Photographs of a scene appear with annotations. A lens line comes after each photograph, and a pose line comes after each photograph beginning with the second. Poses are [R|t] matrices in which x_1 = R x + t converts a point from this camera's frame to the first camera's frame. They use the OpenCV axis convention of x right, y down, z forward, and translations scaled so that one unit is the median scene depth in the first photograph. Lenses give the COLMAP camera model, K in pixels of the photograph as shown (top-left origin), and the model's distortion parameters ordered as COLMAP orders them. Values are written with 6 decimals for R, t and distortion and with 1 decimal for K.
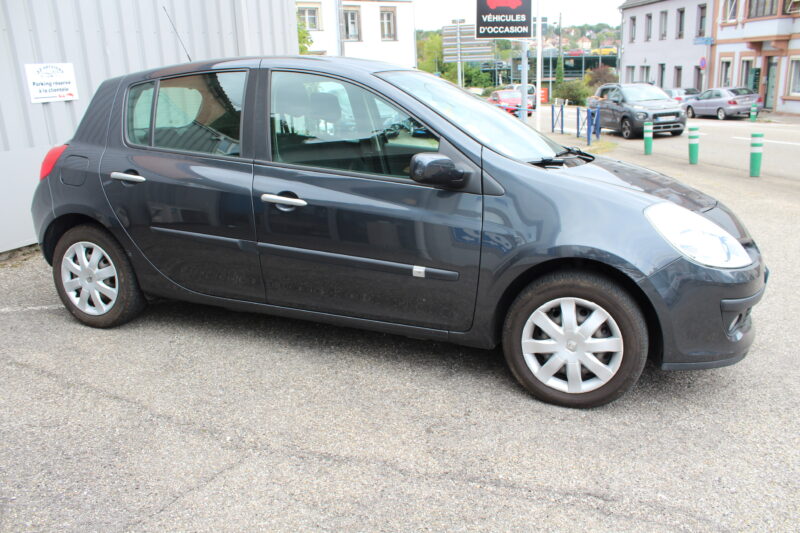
lens RADIAL K [[659.4, 0, 400.0], [0, 659.4, 266.5], [0, 0, 1]] dist [-0.167564, 0.159655]
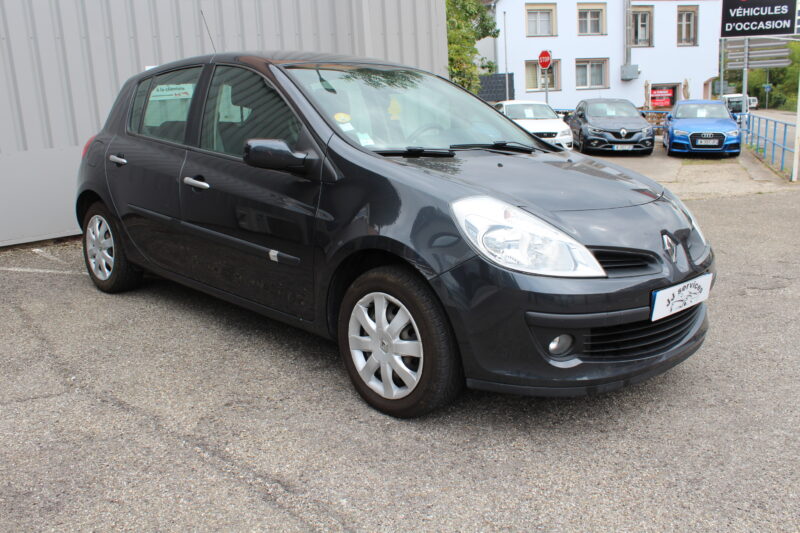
lens RADIAL K [[737.9, 0, 400.0], [0, 737.9, 266.5], [0, 0, 1]] dist [-0.144753, 0.145194]
pose [[0.909805, 0.089165, -0.405345, 0.556110], [-0.107382, 0.993966, -0.022374, 0.024253], [0.400905, 0.063883, 0.913890, 0.032161]]
